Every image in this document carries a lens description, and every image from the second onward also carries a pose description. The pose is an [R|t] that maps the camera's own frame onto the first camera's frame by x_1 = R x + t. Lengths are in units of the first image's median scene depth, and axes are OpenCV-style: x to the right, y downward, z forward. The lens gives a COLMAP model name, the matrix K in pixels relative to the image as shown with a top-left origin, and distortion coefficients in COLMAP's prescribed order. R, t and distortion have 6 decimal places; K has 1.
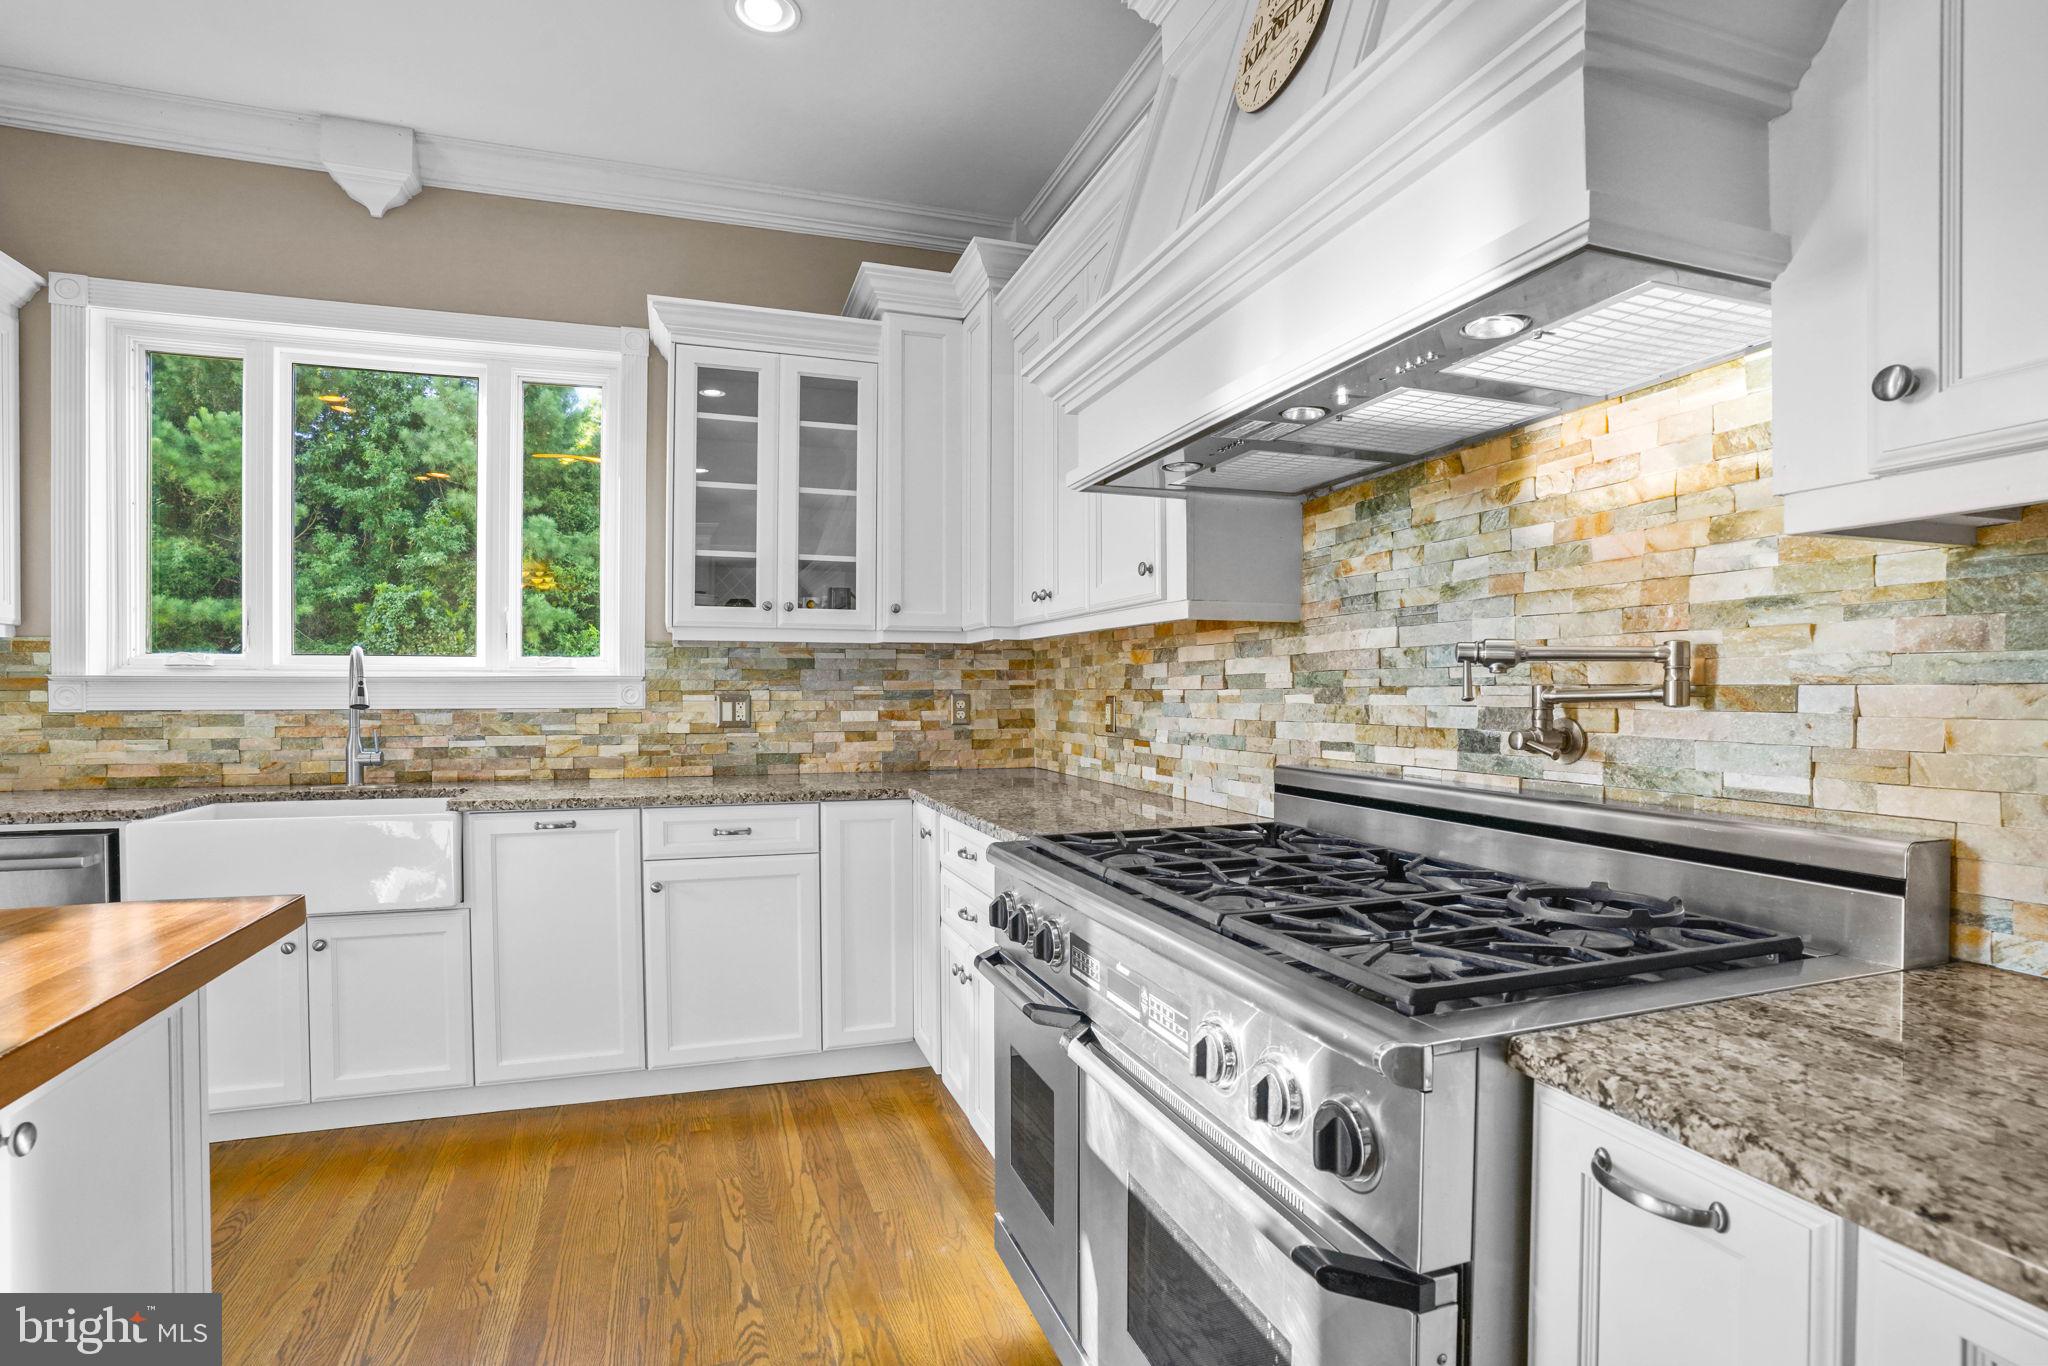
lens RADIAL K [[992.0, 0, 972.4], [0, 992.0, 691.6], [0, 0, 1]] dist [-0.032029, 0.020528]
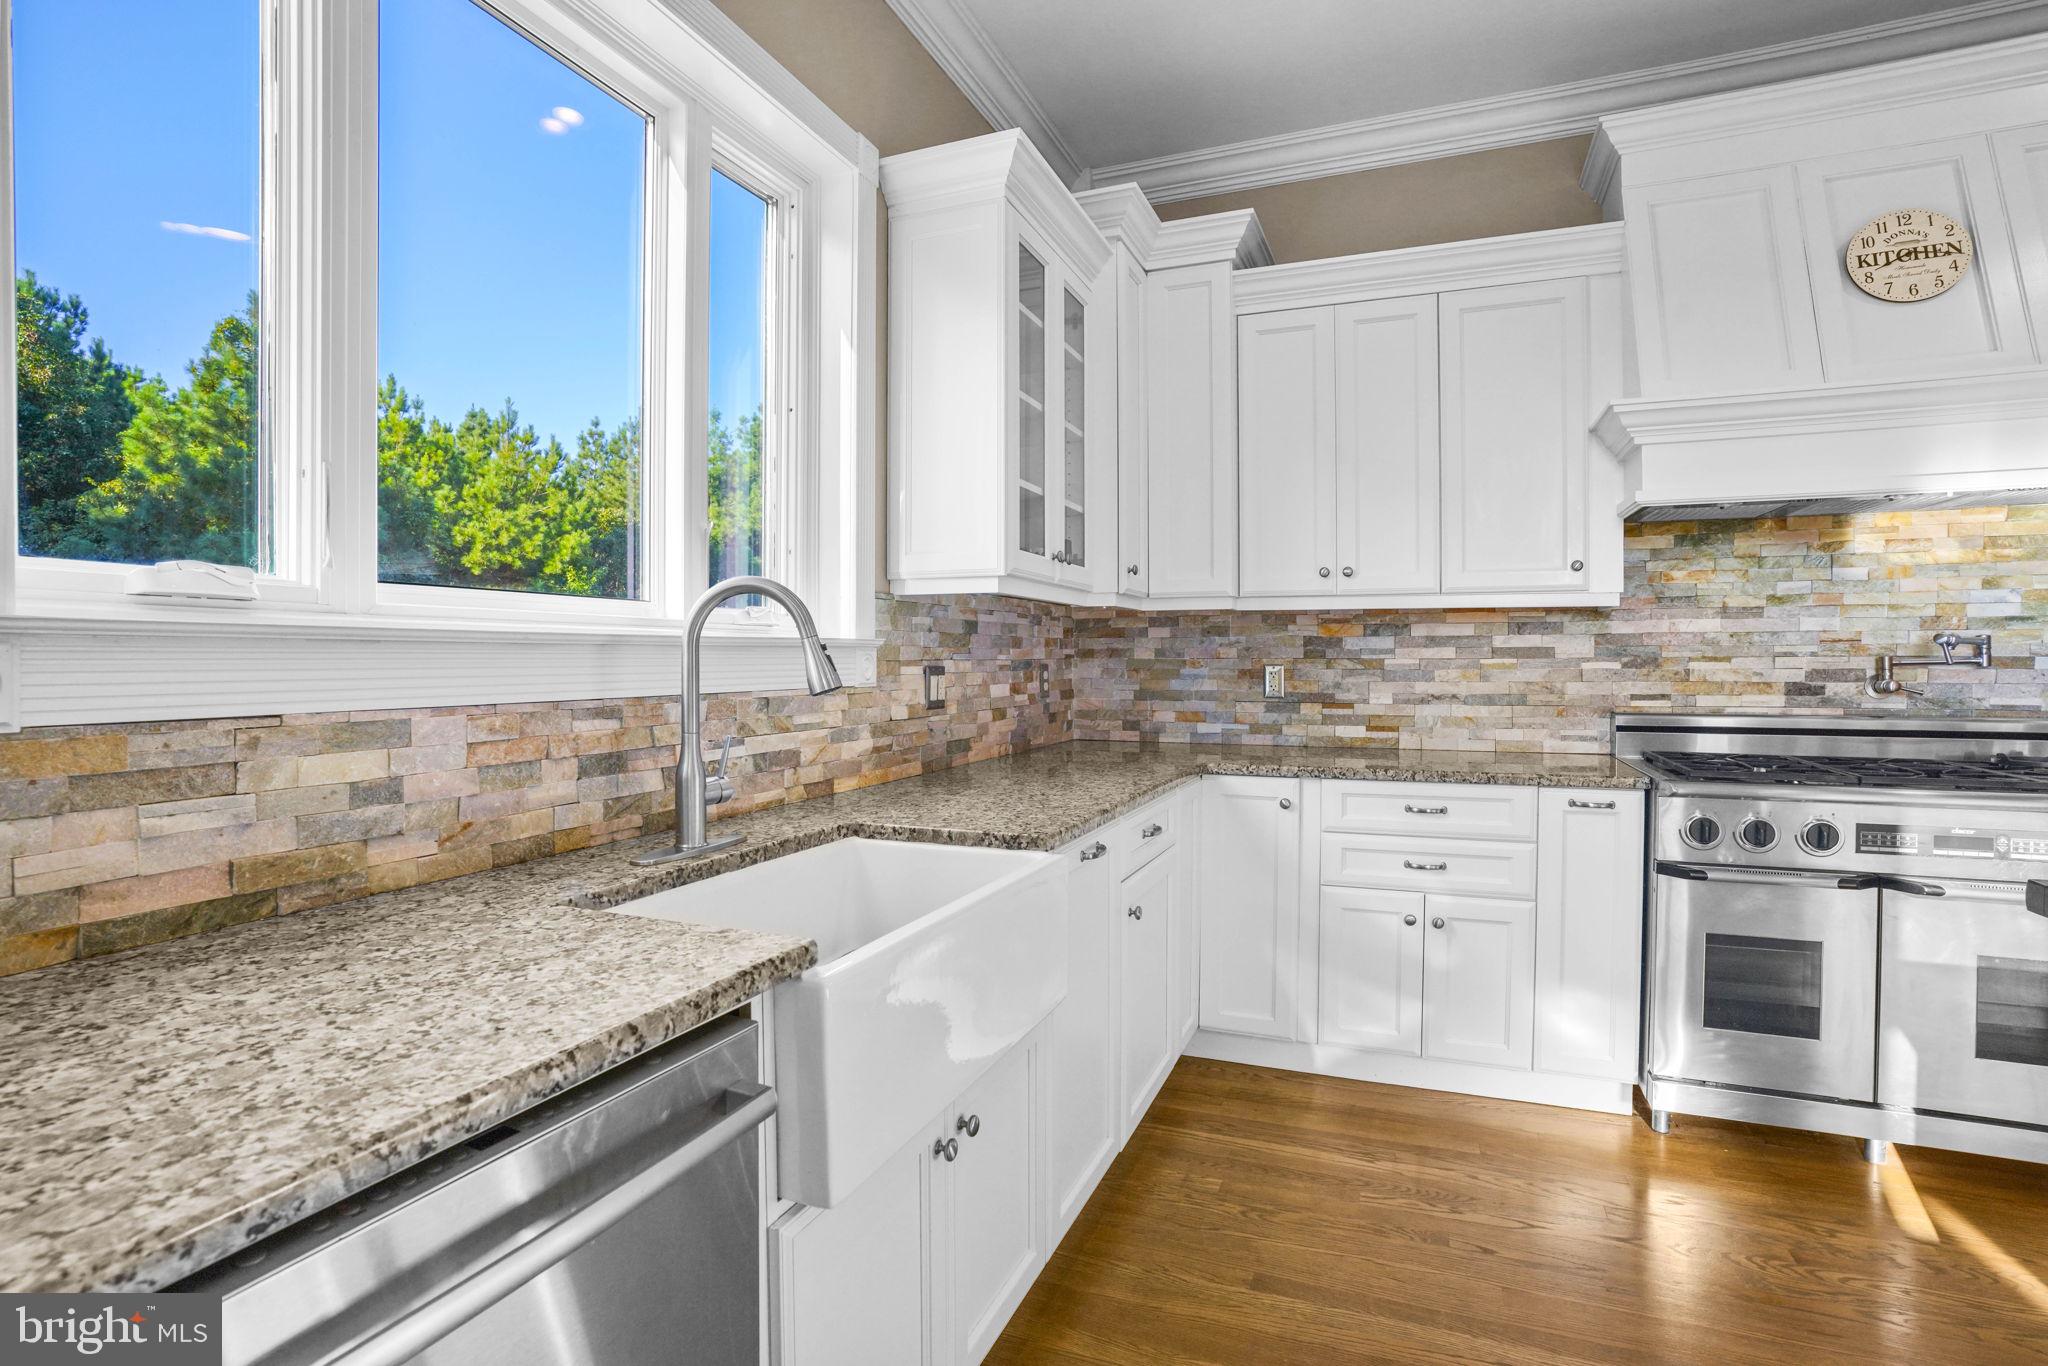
lens RADIAL K [[1014.3, 0, 1012.8], [0, 1014.3, 661.4], [0, 0, 1]] dist [-0.035768, 0.023249]
pose [[0.630811, -0.002614, 0.775932, -0.898601], [0.002155, 0.999996, 0.001617, -0.001639], [-0.775933, 0.000652, 0.630815, 0.512281]]
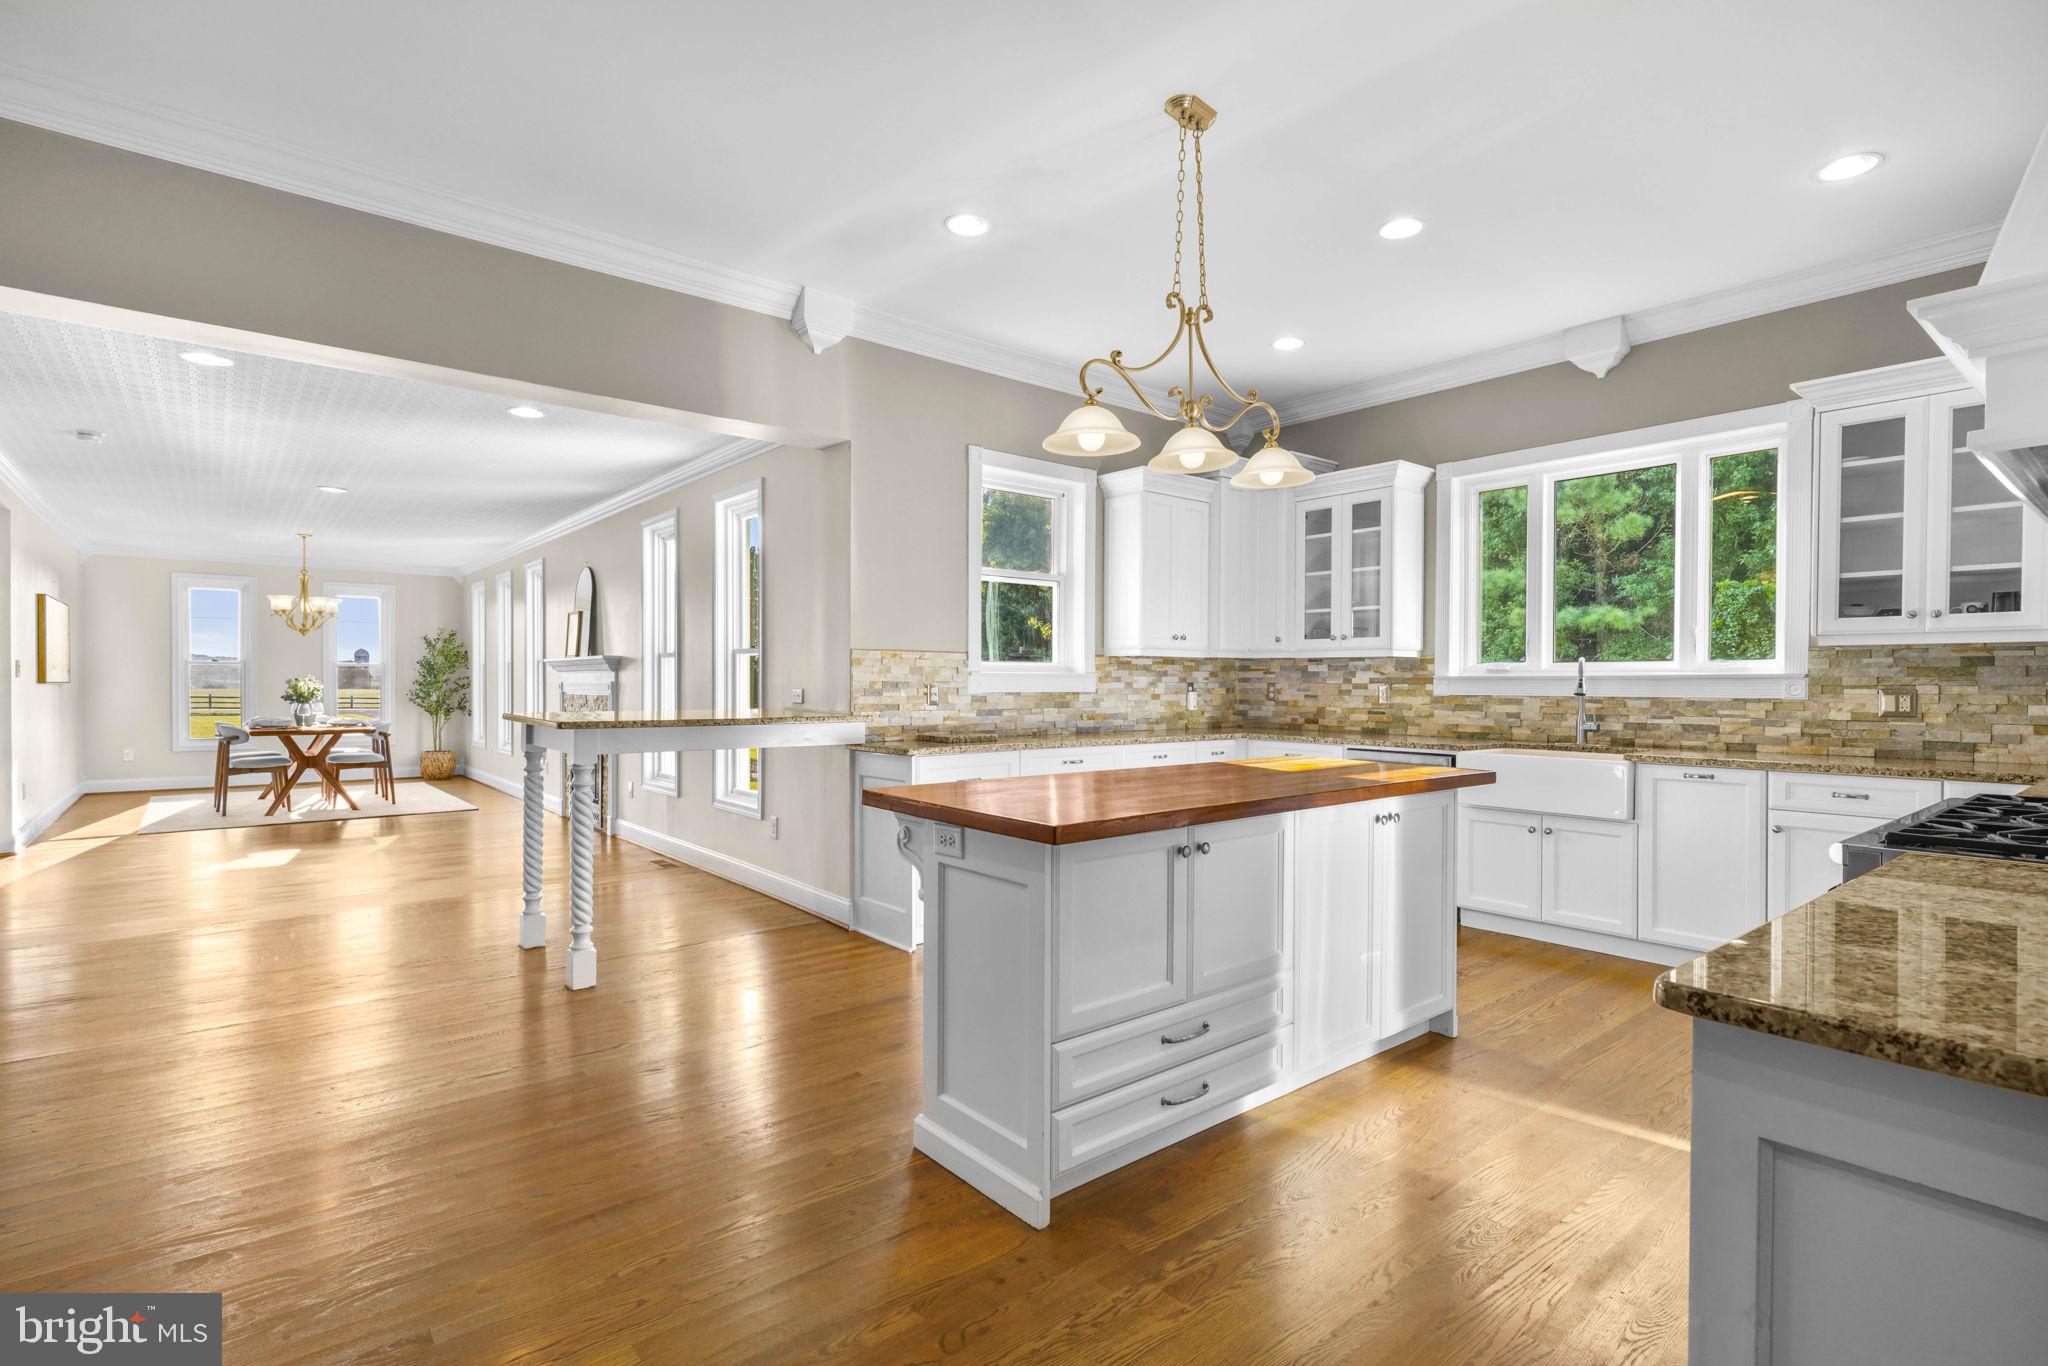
lens RADIAL K [[992.0, 0, 972.4], [0, 992.0, 691.6], [0, 0, 1]] dist [-0.032029, 0.020528]
pose [[0.337137, 0.009384, -0.941409, 0.529410], [-0.003272, 0.999956, 0.008796, -0.000560], [0.941450, 0.000115, 0.337153, -0.463878]]
